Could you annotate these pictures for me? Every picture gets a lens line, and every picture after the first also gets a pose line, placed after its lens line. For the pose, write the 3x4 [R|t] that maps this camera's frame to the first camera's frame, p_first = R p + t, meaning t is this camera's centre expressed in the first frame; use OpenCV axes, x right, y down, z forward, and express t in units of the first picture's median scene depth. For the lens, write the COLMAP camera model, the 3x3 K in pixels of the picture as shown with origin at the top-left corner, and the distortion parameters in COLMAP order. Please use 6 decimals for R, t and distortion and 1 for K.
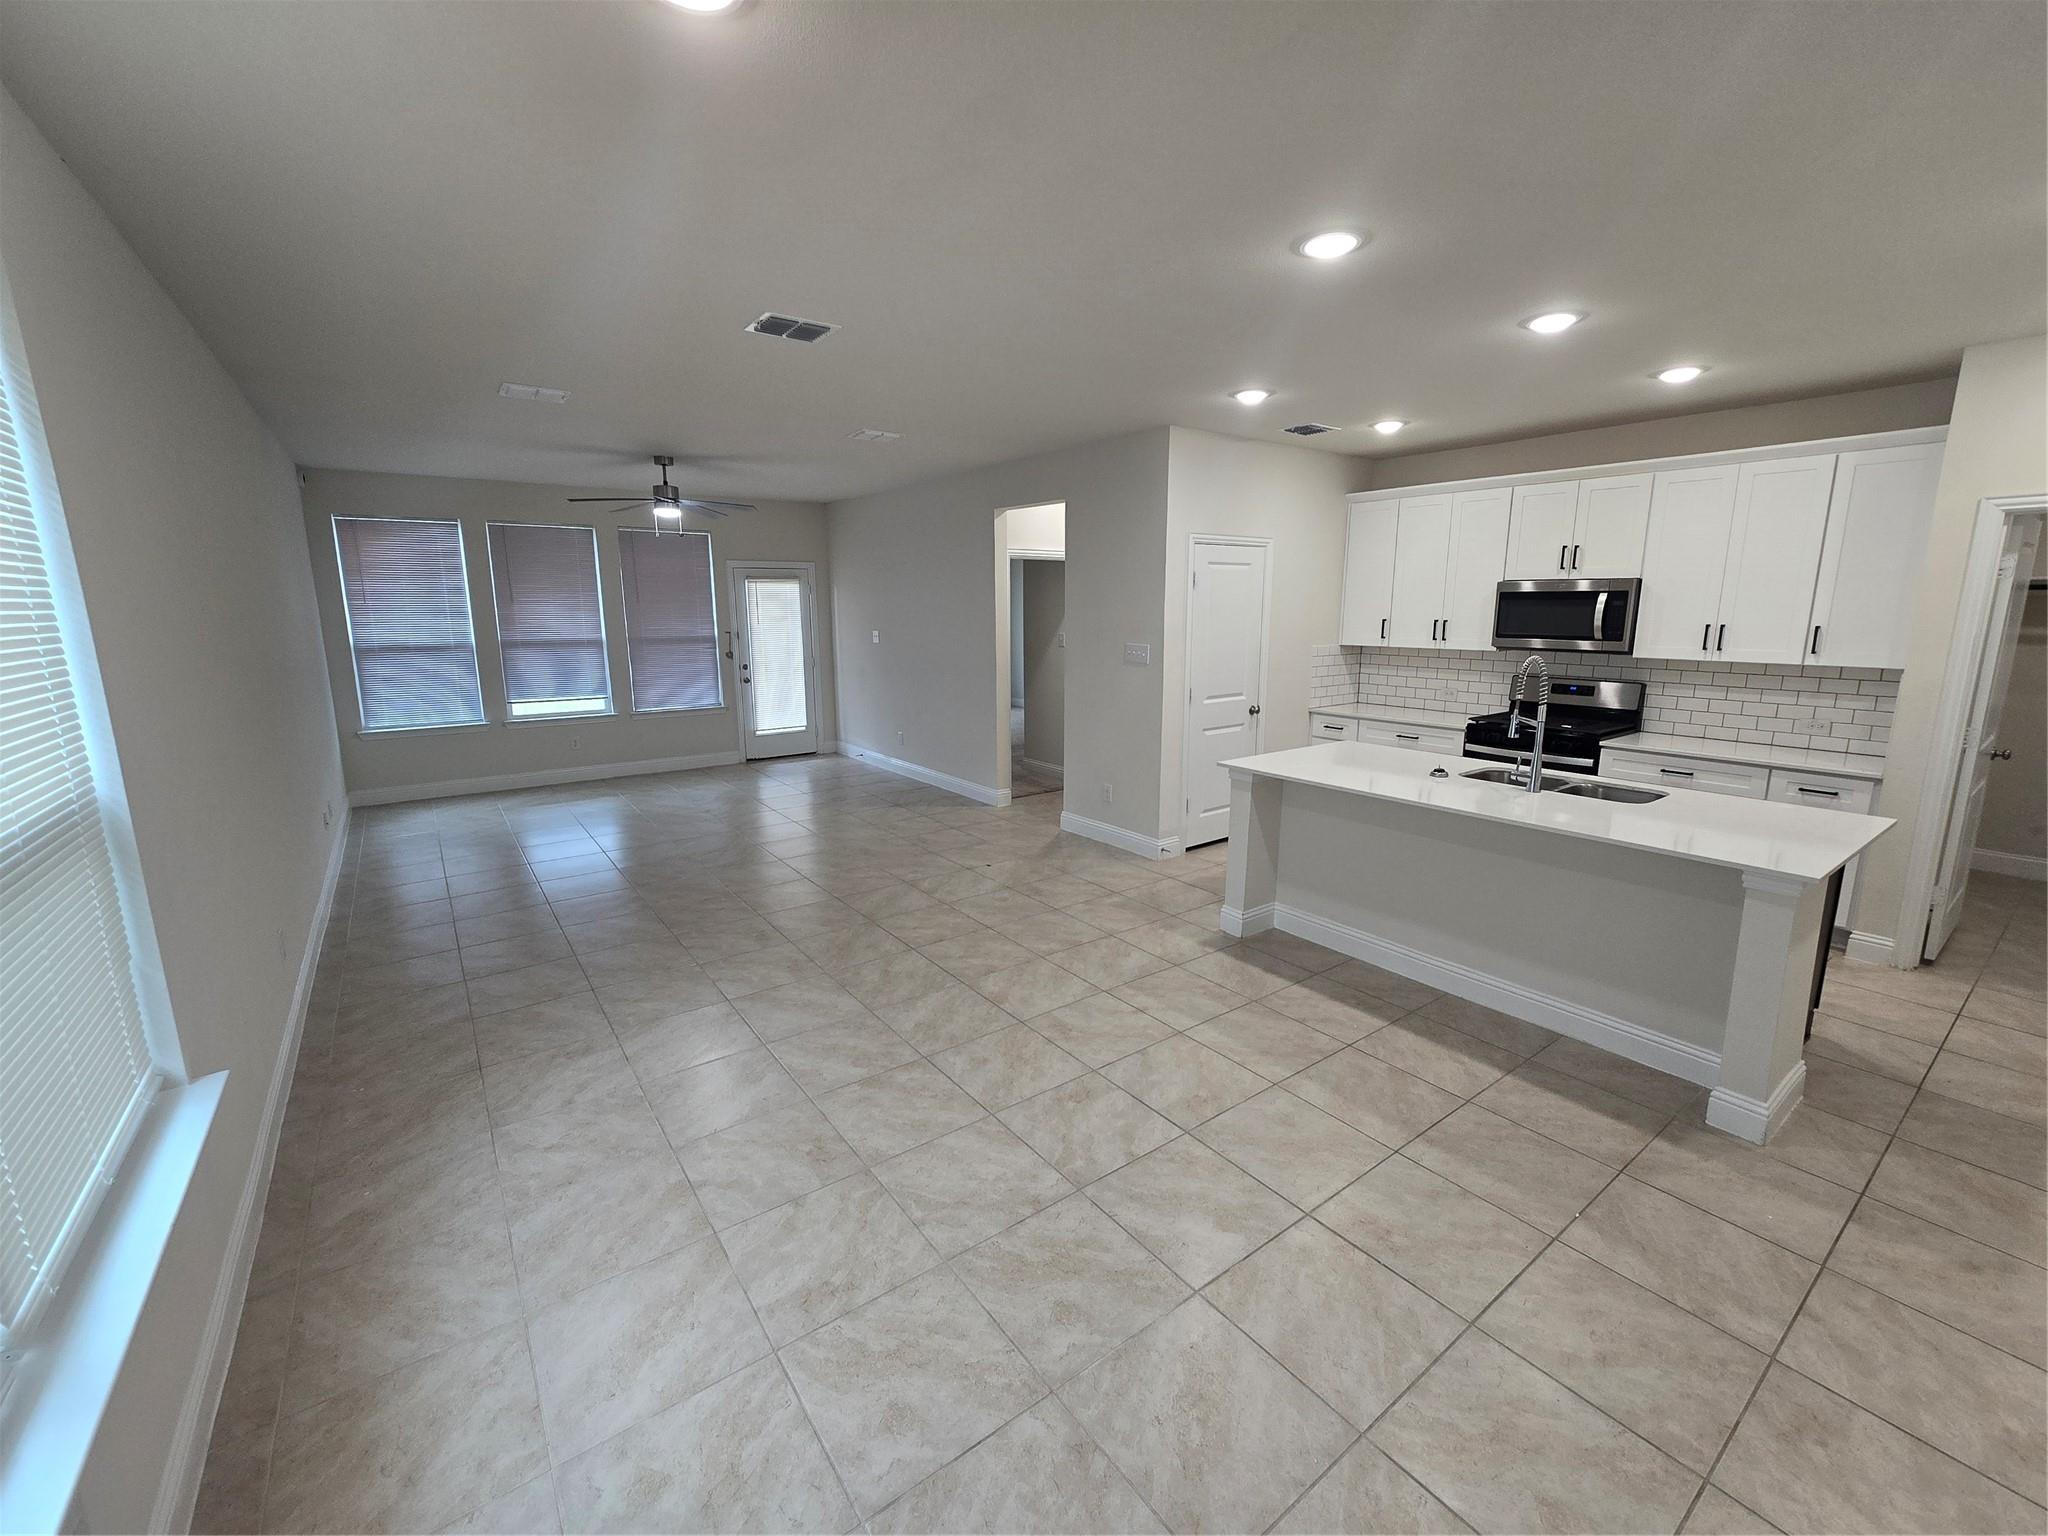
lens RADIAL K [[832.0, 0, 1028.3], [0, 832.0, 762.7], [0, 0, 1]] dist [-0.000889, -0.000806]
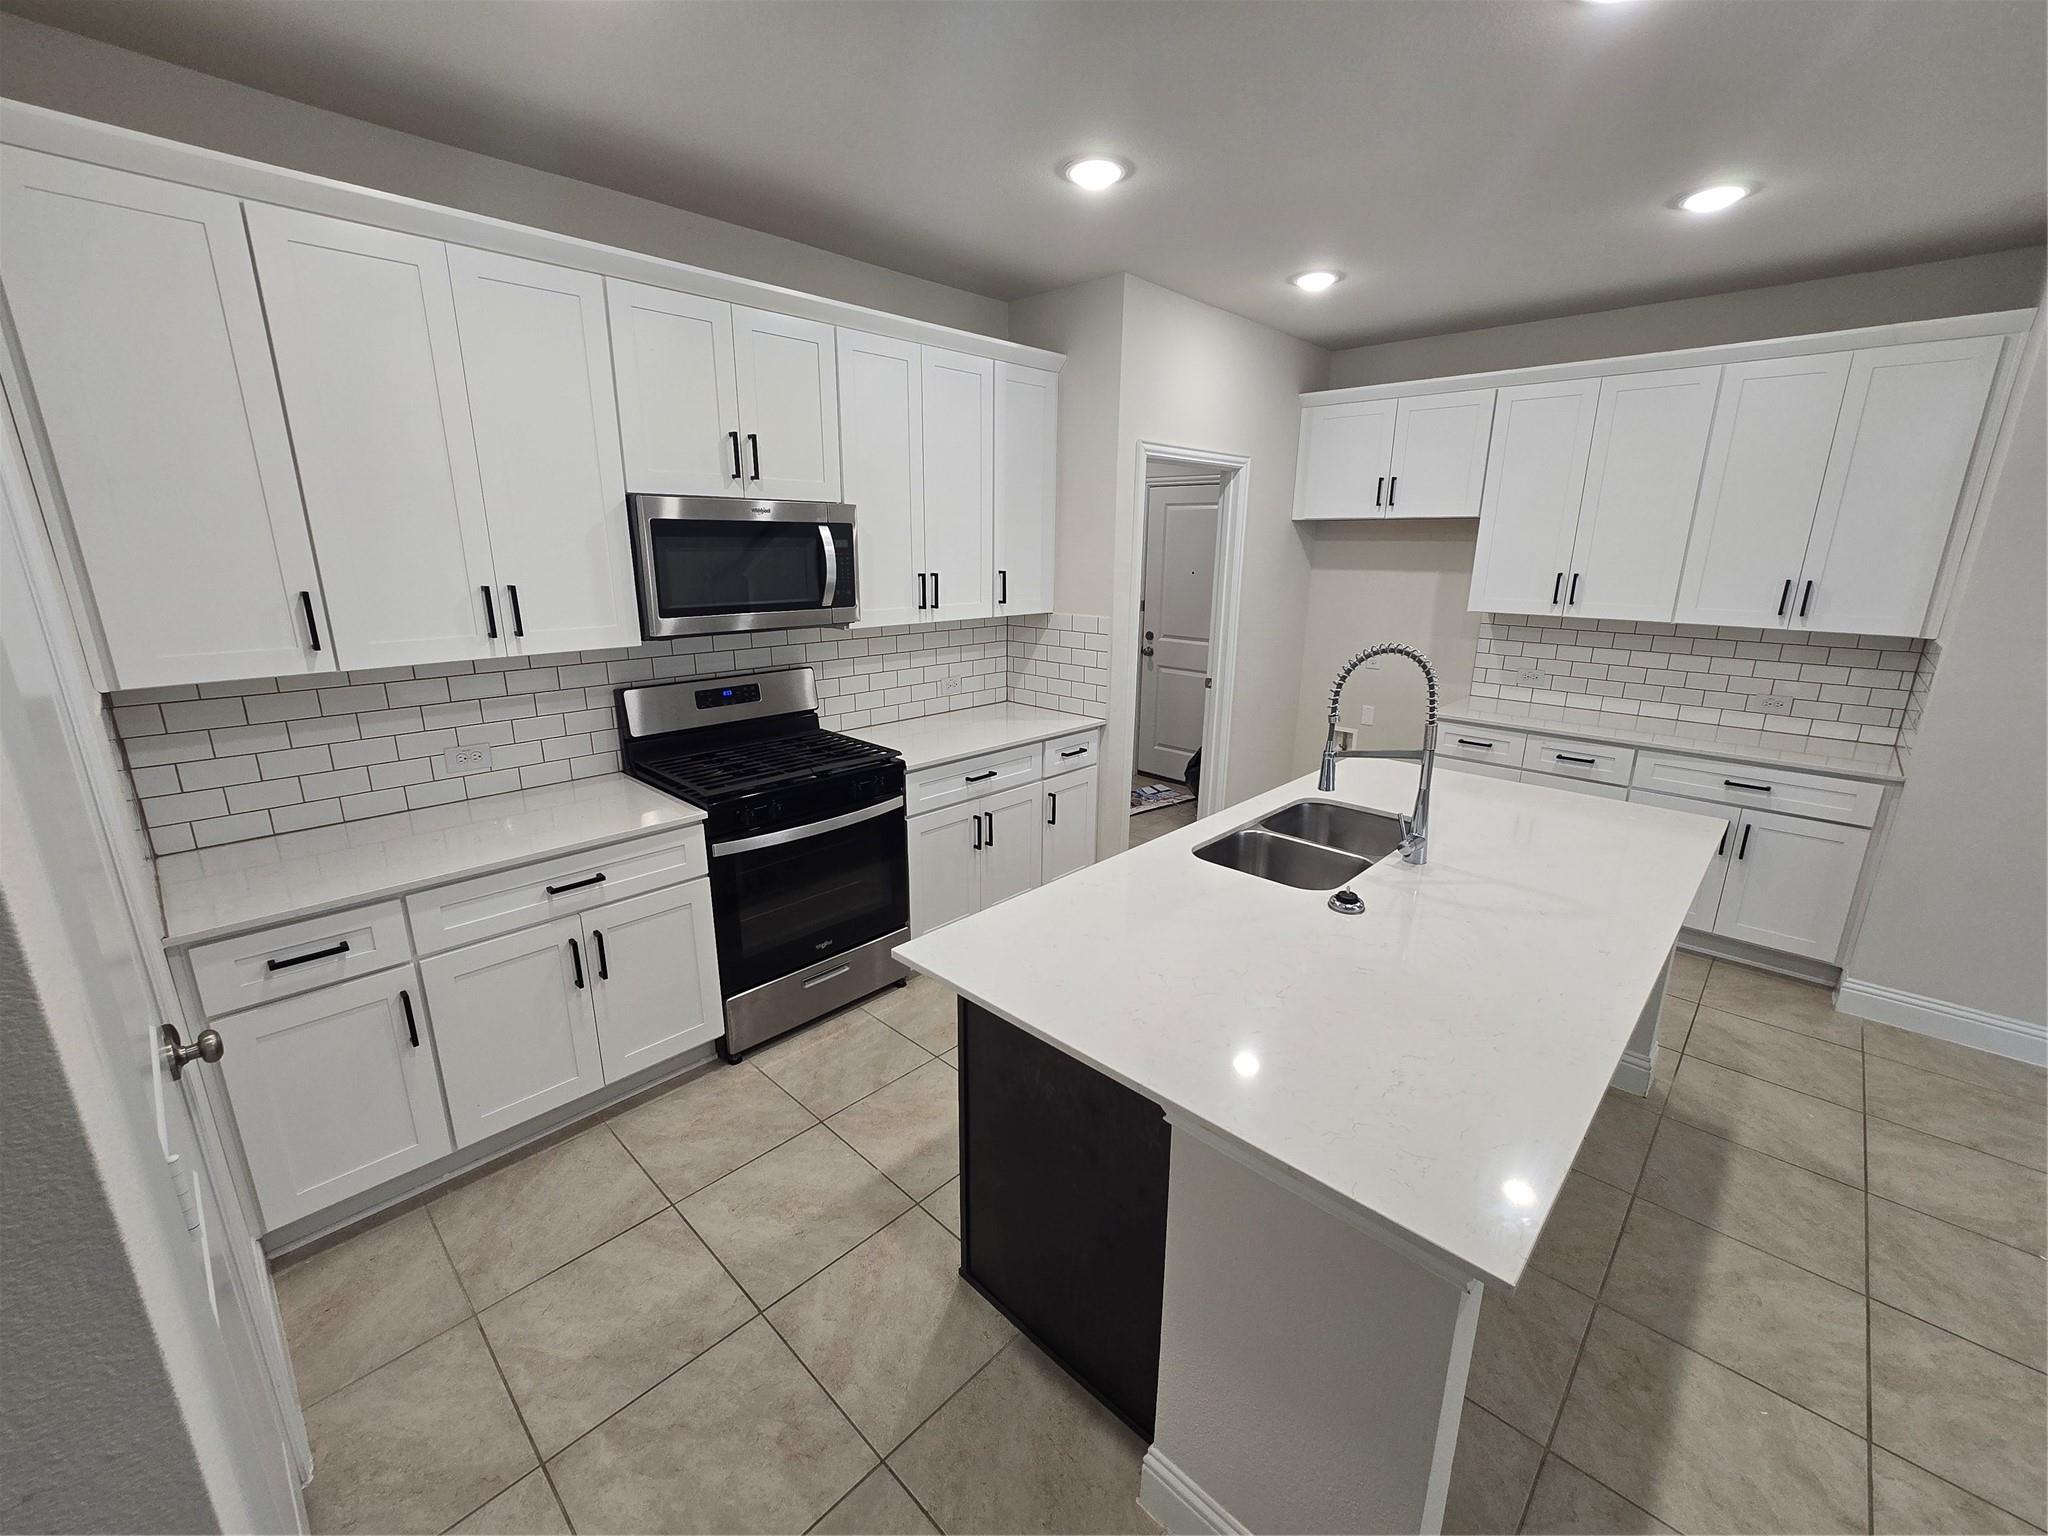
lens RADIAL K [[832.0, 0, 1022.4], [0, 832.0, 767.3], [0, 0, 1]] dist [-0.000889, -0.000806]
pose [[-0.167099, -0.261826, 0.950539, 0.069929], [0.175194, 0.940867, 0.289960, -0.209003], [-0.970250, 0.214981, -0.111347, 1.062990]]
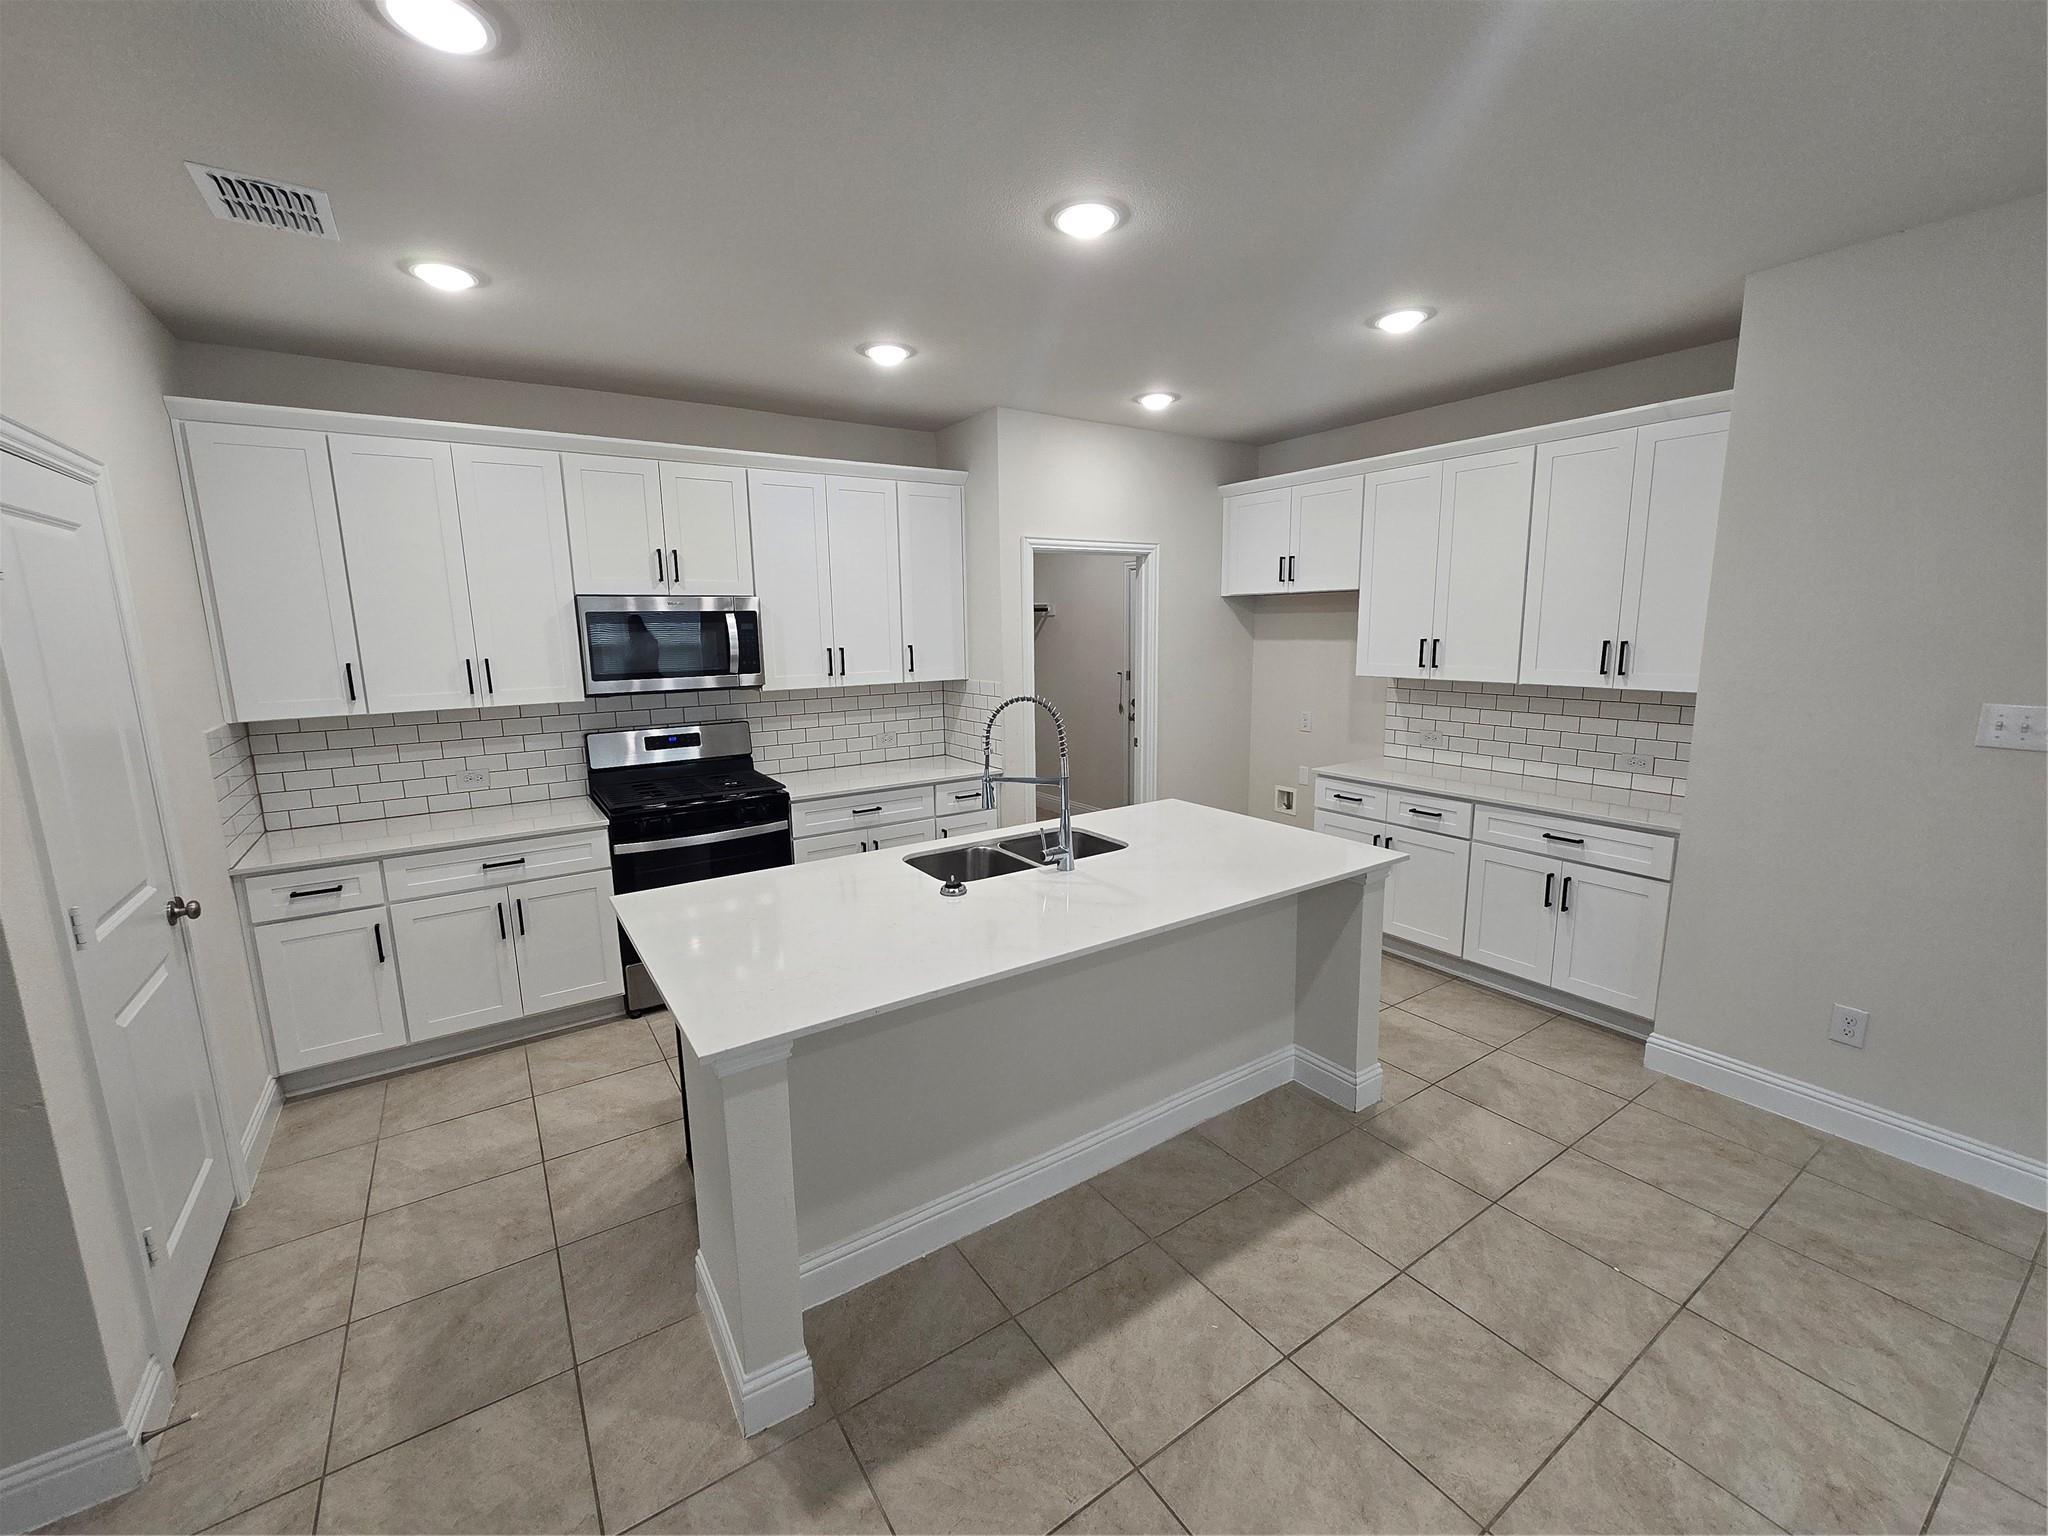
lens RADIAL K [[832.0, 0, 1022.4], [0, 832.0, 766.6], [0, 0, 1]] dist [-0.000889, -0.000806]
pose [[0.048661, -0.173268, 0.983672, -0.101351], [0.199980, 0.966587, 0.160366, -0.149372], [-0.978591, 0.188911, 0.081685, 0.762691]]
